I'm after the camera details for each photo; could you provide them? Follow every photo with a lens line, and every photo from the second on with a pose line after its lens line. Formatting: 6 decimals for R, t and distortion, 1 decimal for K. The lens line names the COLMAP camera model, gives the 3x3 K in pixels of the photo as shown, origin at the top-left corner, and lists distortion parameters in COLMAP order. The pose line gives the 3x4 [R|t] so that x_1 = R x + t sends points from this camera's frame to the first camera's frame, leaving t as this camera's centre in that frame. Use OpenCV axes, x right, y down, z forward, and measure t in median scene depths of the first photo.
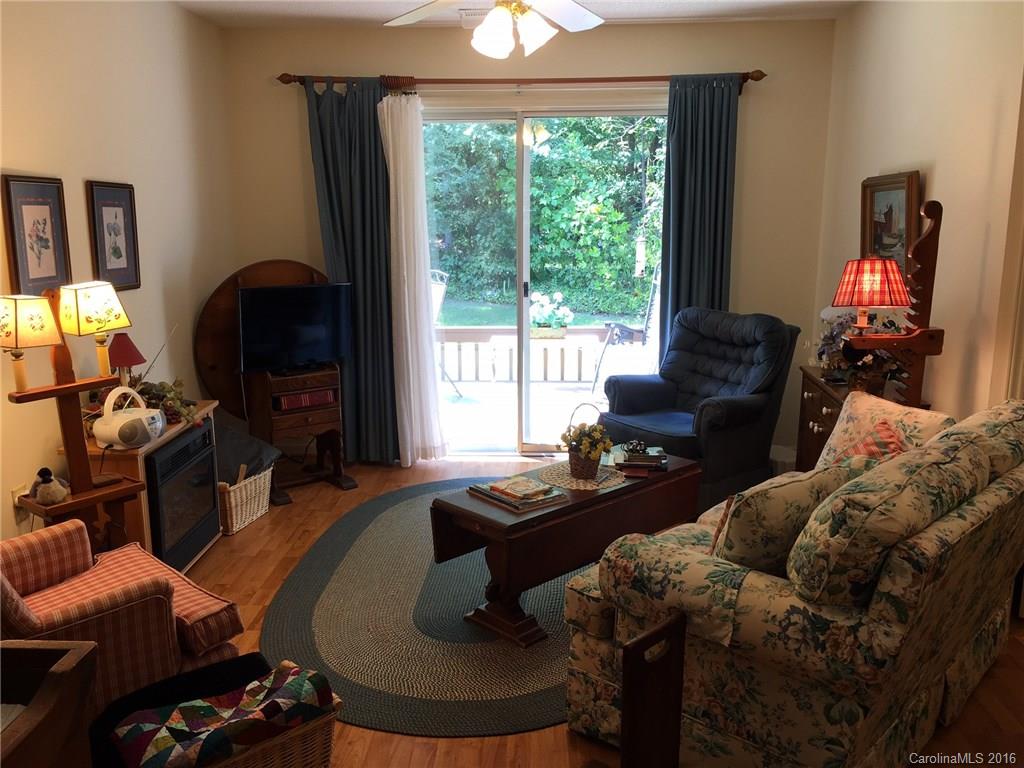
lens RADIAL K [[875.6, 0, 511.7], [0, 875.6, 361.5], [0, 0, 1]] dist [0.066765, -0.092184]
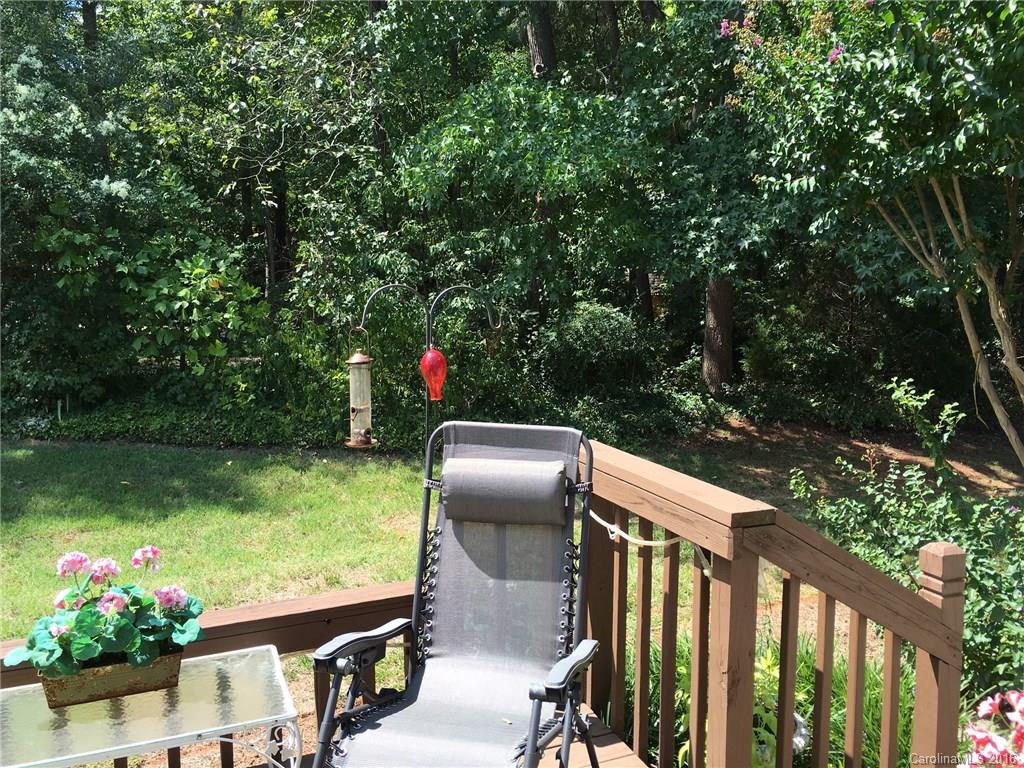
lens RADIAL K [[875.6, 0, 513.6], [0, 875.6, 369.0], [0, 0, 1]] dist [0.066765, -0.092184]
pose [[0.906855, -0.047880, 0.418714, 0.021711], [0.075459, 0.995917, -0.049546, -0.062287], [-0.414632, 0.076527, 0.906766, 0.335665]]
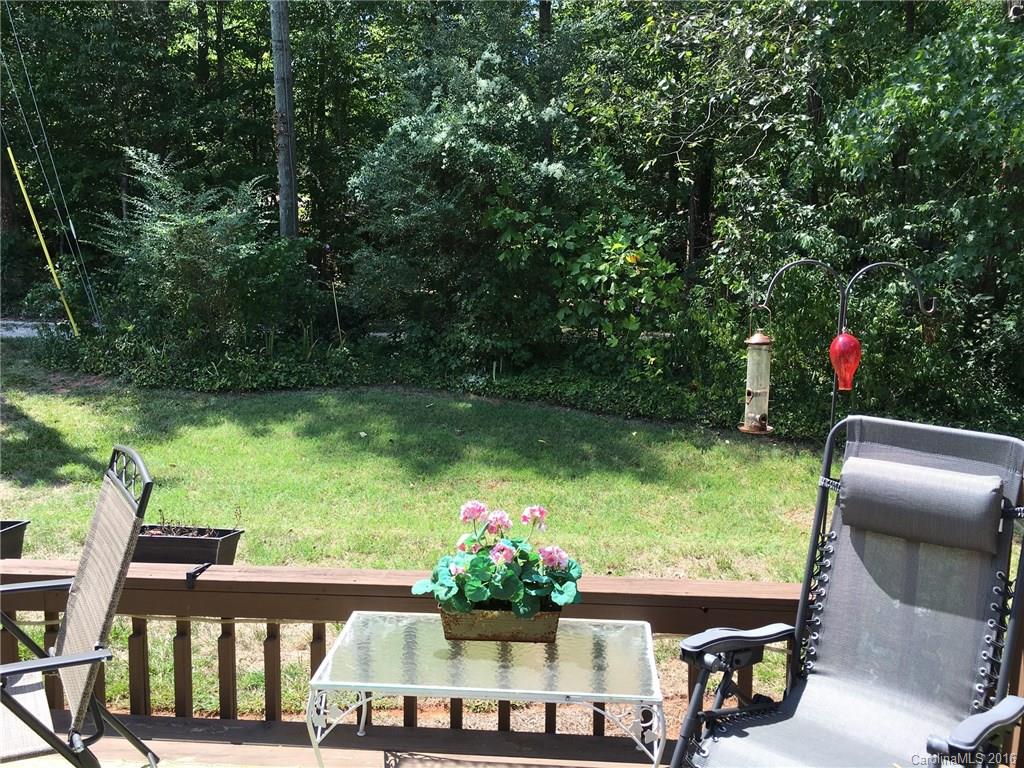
lens RADIAL K [[875.6, 0, 507.6], [0, 875.6, 365.7], [0, 0, 1]] dist [0.066765, -0.092184]
pose [[0.999119, 0.014633, -0.039344, 0.029103], [-0.016304, 0.998964, -0.042489, -0.062753], [0.038682, 0.043093, 0.998322, 0.343899]]
